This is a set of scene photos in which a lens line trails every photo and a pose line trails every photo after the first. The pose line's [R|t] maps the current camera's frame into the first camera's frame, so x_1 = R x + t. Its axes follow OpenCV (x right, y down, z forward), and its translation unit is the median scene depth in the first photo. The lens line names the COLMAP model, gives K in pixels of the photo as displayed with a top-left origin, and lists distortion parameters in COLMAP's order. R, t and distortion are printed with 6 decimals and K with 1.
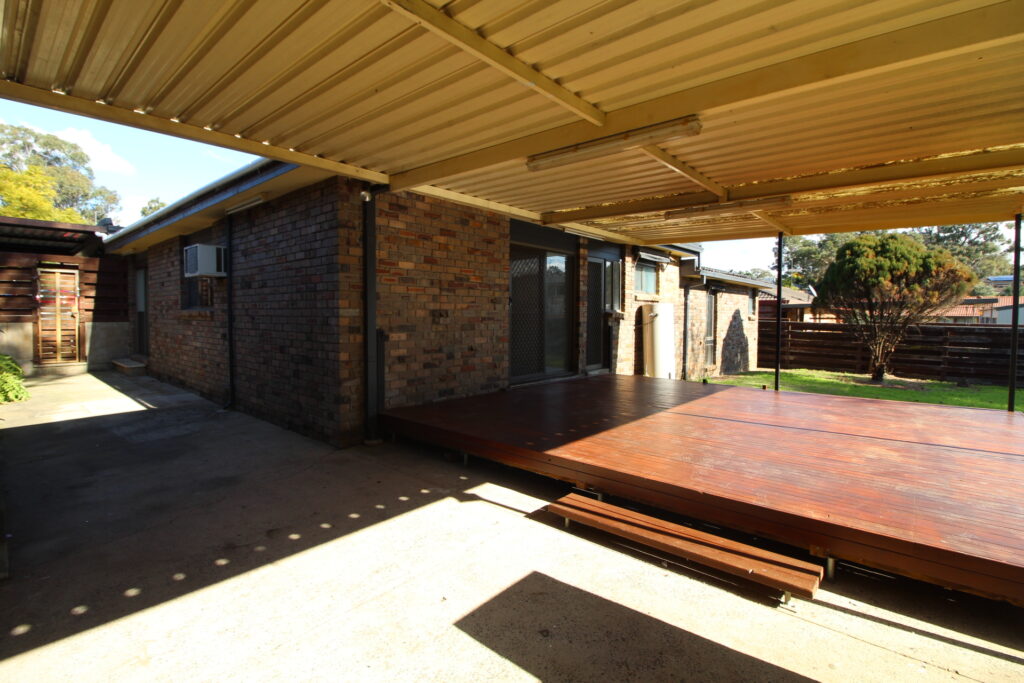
lens RADIAL K [[476.7, 0, 512.2], [0, 476.7, 339.0], [0, 0, 1]] dist [-0.023625, -0.000633]
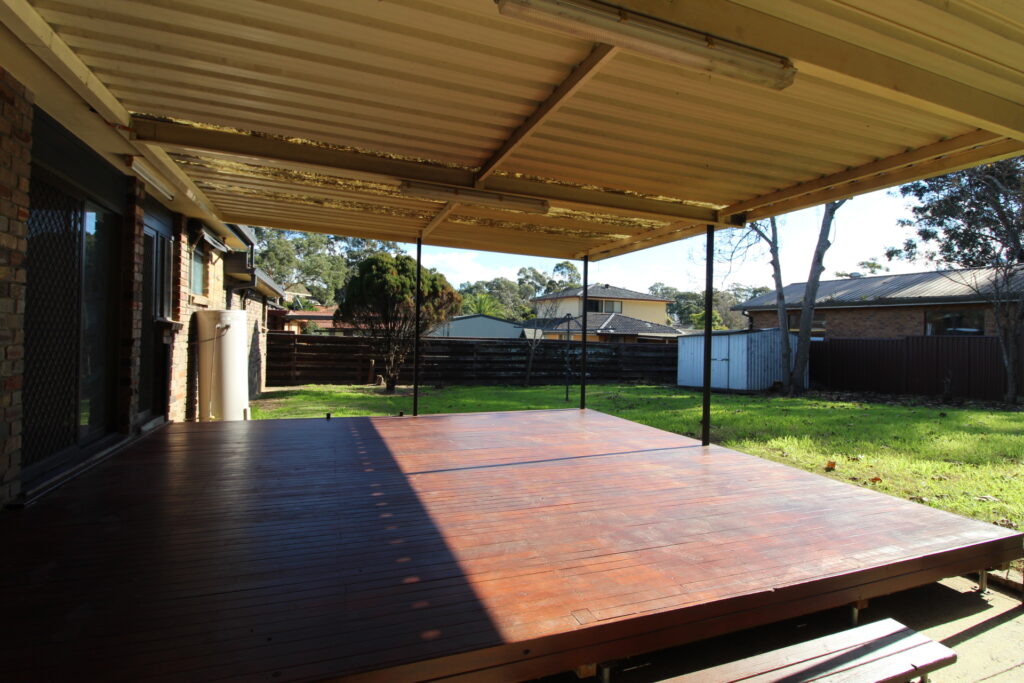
lens RADIAL K [[502.6, 0, 513.6], [0, 502.6, 335.4], [0, 0, 1]] dist [-0.008504, -0.000976]
pose [[0.474623, 0.002100, 0.880187, -0.157193], [0.023848, 0.999599, -0.015245, -0.019901], [-0.879866, 0.028226, 0.474383, 0.342041]]
